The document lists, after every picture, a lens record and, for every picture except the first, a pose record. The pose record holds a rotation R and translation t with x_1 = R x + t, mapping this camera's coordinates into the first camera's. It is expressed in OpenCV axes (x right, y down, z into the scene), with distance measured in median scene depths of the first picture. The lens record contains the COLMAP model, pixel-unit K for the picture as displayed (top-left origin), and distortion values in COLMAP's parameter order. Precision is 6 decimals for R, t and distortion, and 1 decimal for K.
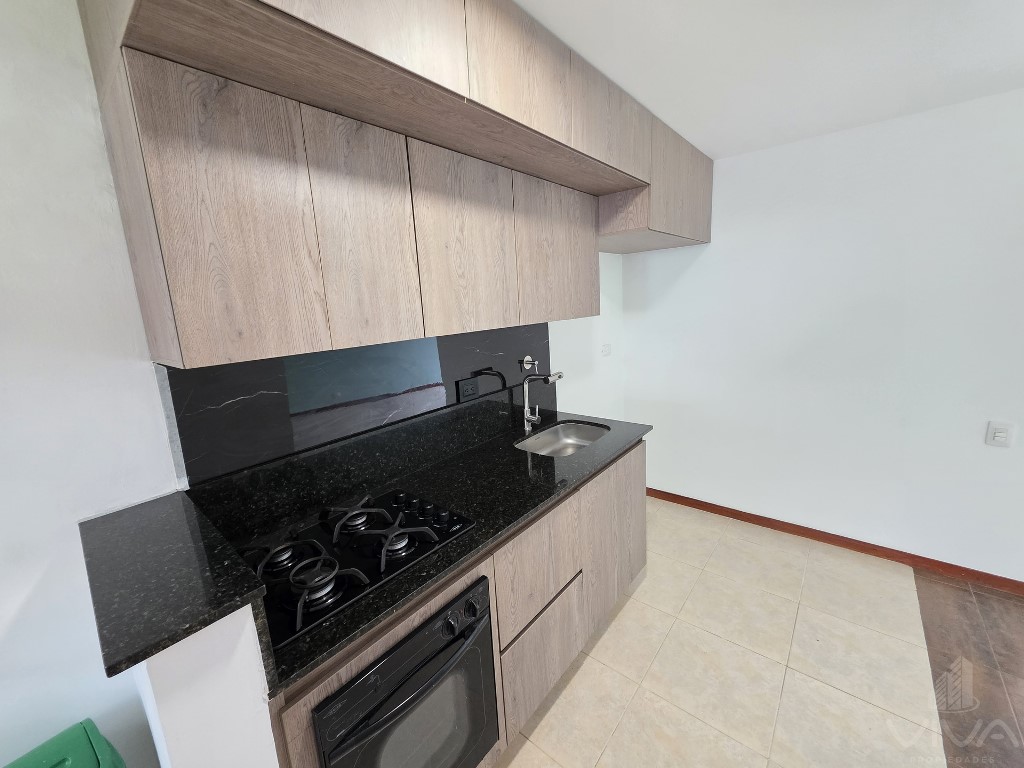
lens RADIAL K [[407.6, 0, 506.2], [0, 407.6, 374.4], [0, 0, 1]] dist [0.003649, -0.000311]
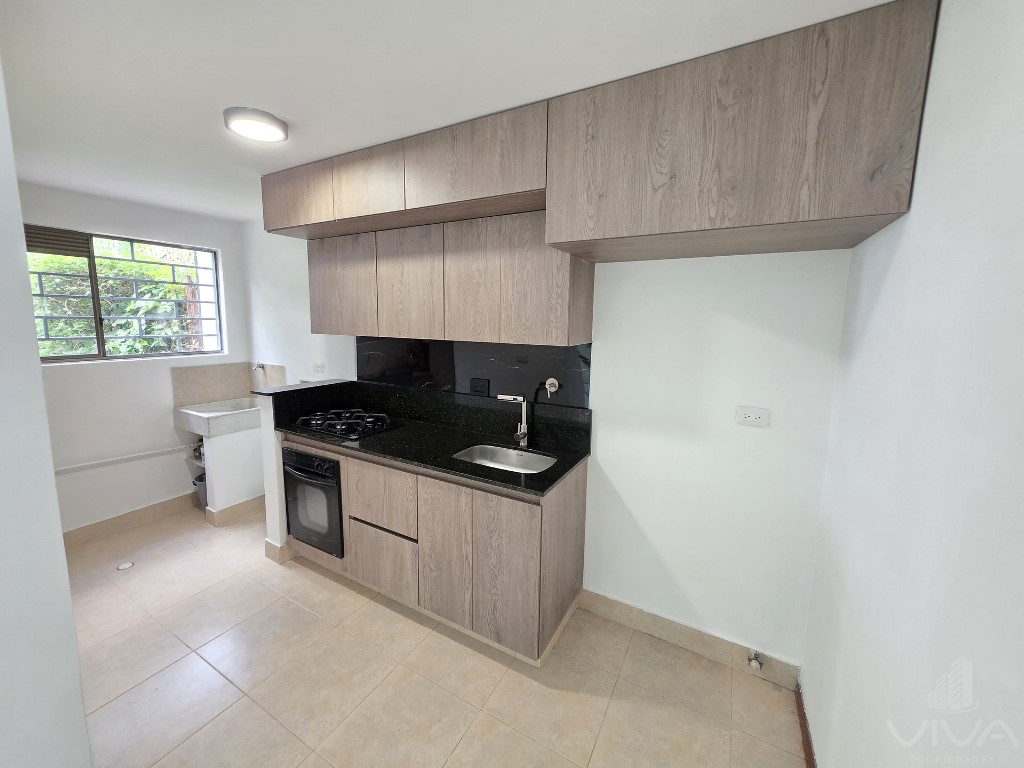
lens RADIAL K [[407.6, 0, 502.5], [0, 407.6, 376.2], [0, 0, 1]] dist [0.003649, -0.000311]
pose [[0.183538, 0.196303, -0.963213, 1.276133], [-0.197947, 0.967167, 0.159390, -0.239715], [0.962876, 0.161411, 0.216370, 0.873518]]
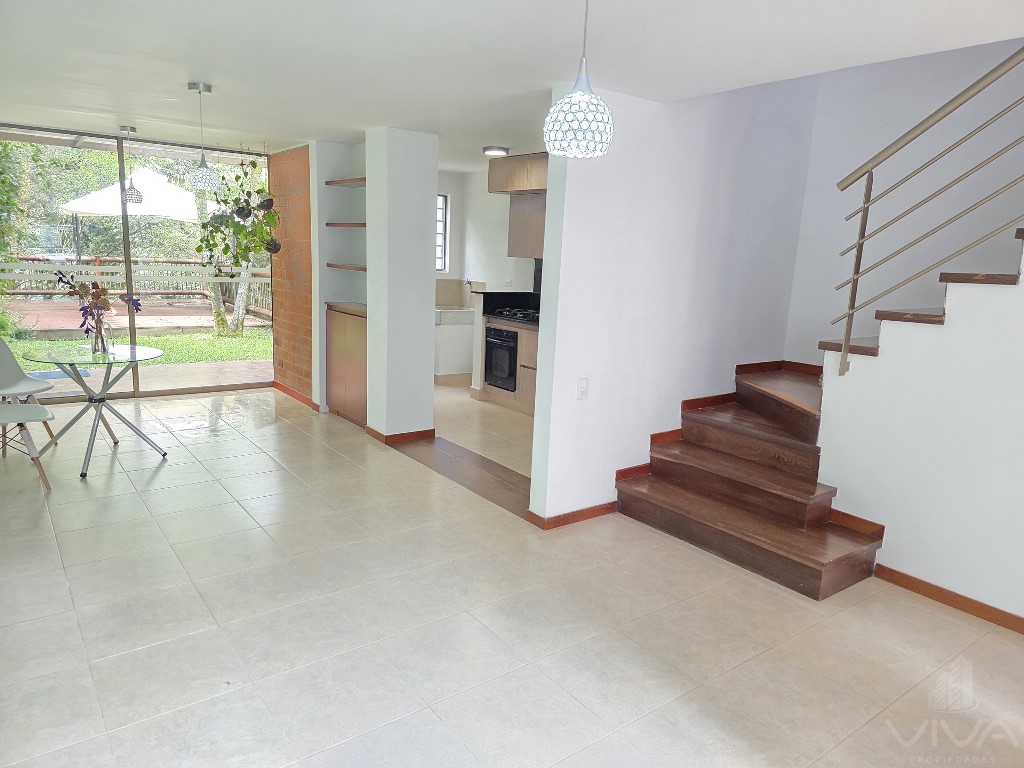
lens RADIAL K [[689.9, 0, 514.9], [0, 689.9, 387.0], [0, 0, 1]] dist [0.008296, 0.000792]
pose [[-0.218011, 0.246299, -0.944356, 3.658908], [-0.200296, 0.935742, 0.290292, -0.482073], [0.955172, 0.252437, -0.154669, 1.351479]]
